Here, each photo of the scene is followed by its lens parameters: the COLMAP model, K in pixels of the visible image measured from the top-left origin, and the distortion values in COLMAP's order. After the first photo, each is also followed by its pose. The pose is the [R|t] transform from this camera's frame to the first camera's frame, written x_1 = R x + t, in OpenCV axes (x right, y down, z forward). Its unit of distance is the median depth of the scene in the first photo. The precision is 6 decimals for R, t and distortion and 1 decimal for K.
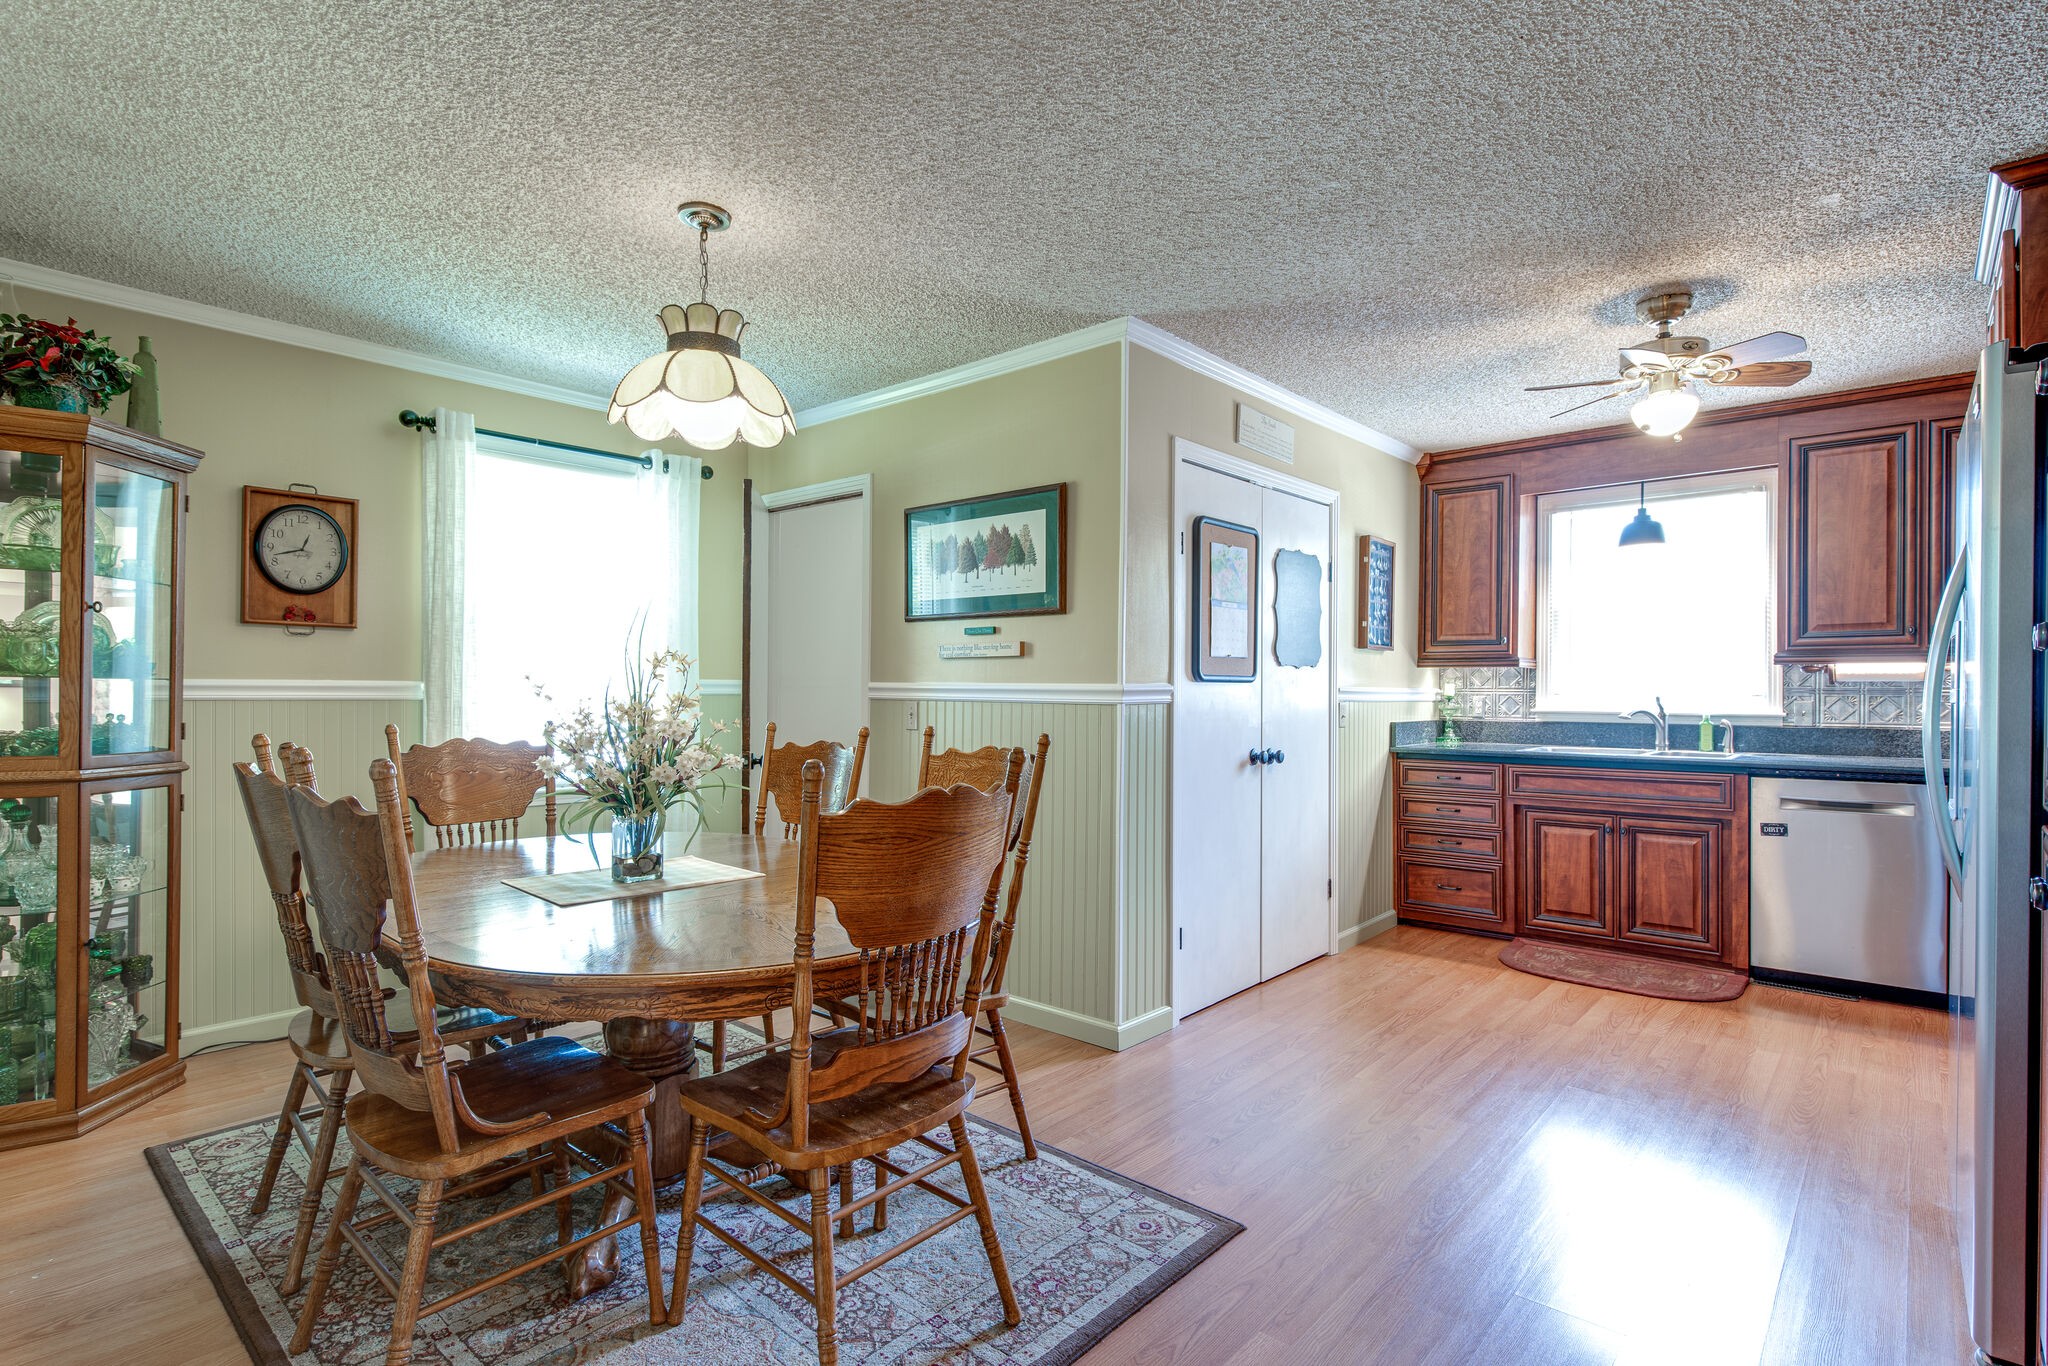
lens RADIAL K [[1013.6, 0, 1027.4], [0, 1013.6, 692.2], [0, 0, 1]] dist [0.002844, 0.000118]
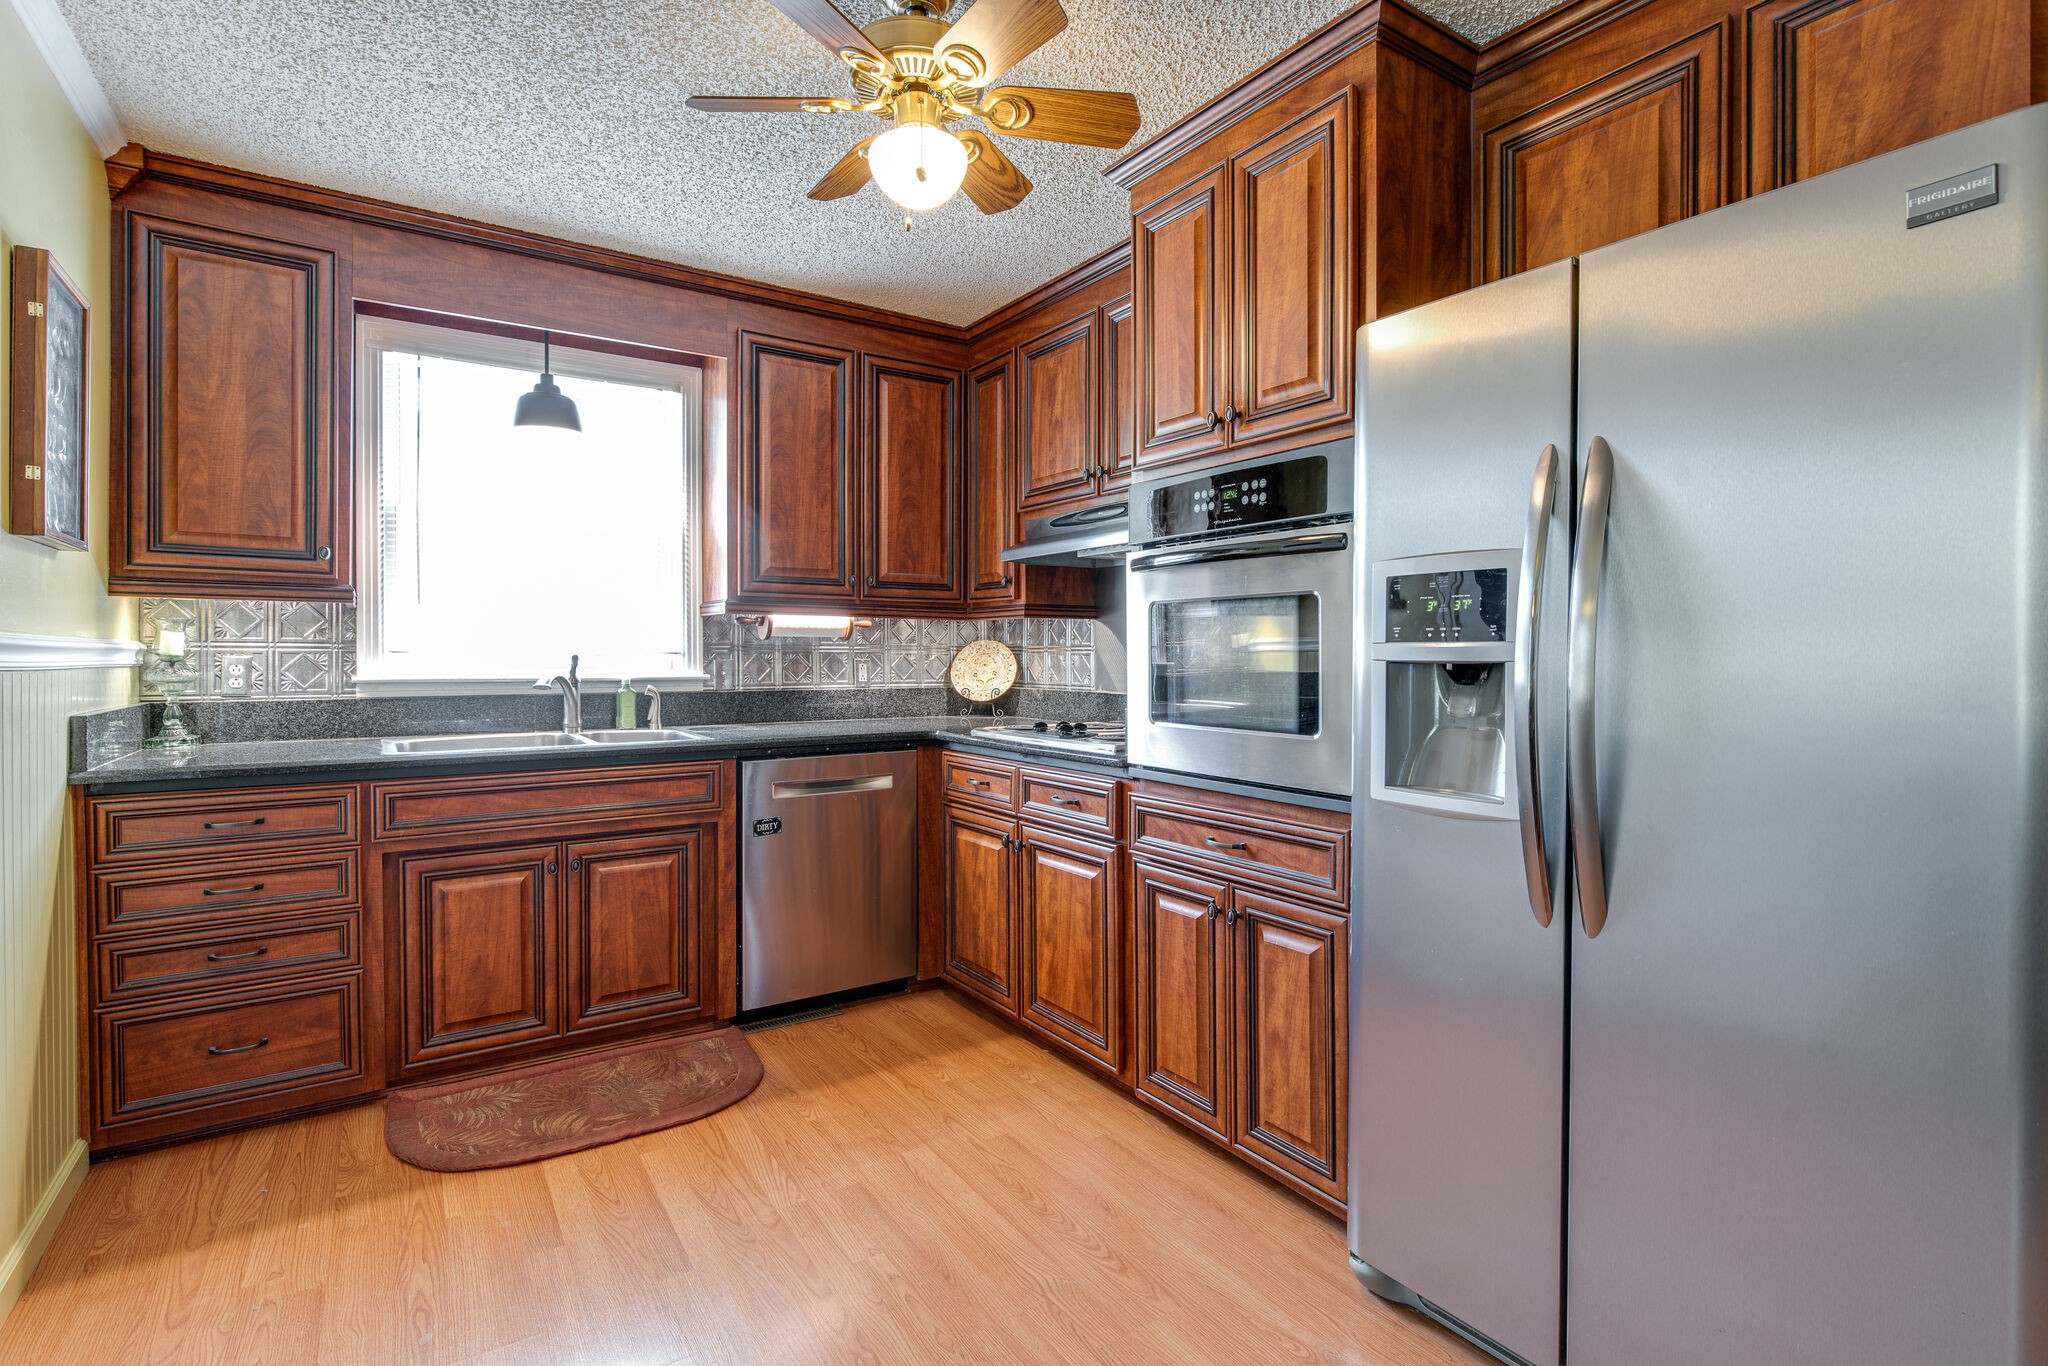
lens RADIAL K [[951.7, 0, 1014.7], [0, 951.7, 663.3], [0, 0, 1]] dist [-0.005581, 0.000477]
pose [[0.252435, -0.012760, 0.967530, 0.076184], [0.000451, 0.999914, 0.013069, 0.001845], [-0.967614, -0.002863, 0.252419, 0.566970]]
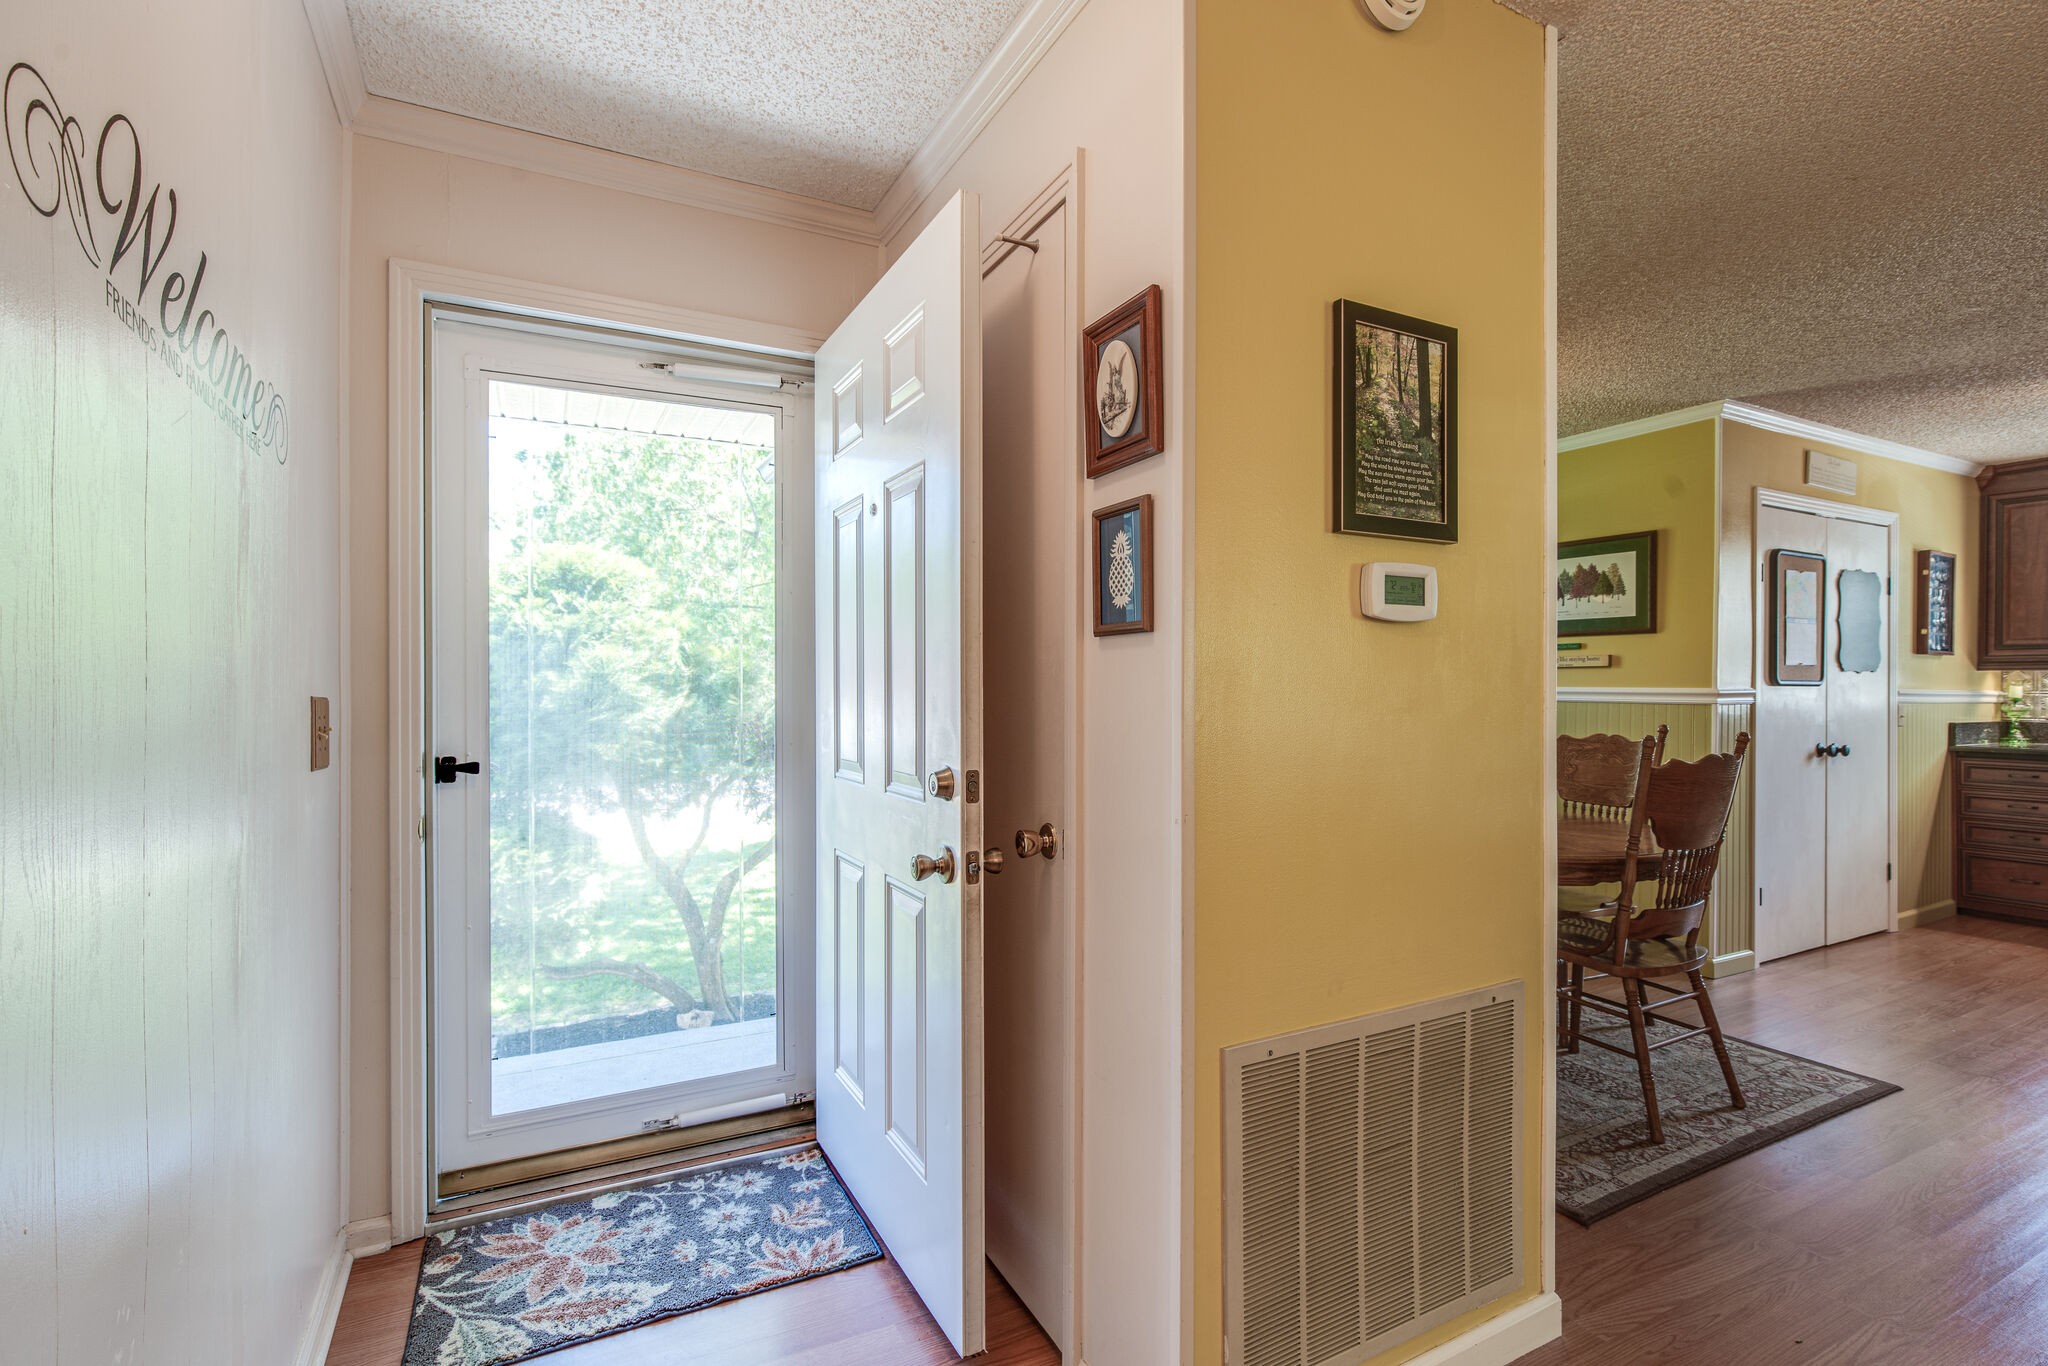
lens RADIAL K [[951.7, 0, 1015.2], [0, 951.7, 685.7], [0, 0, 1]] dist [-0.005581, 0.000477]
pose [[0.932724, -0.001245, -0.360588, -0.222021], [-0.000738, 0.999985, -0.005361, -0.003224], [0.360589, 0.005266, 0.932710, -0.314683]]
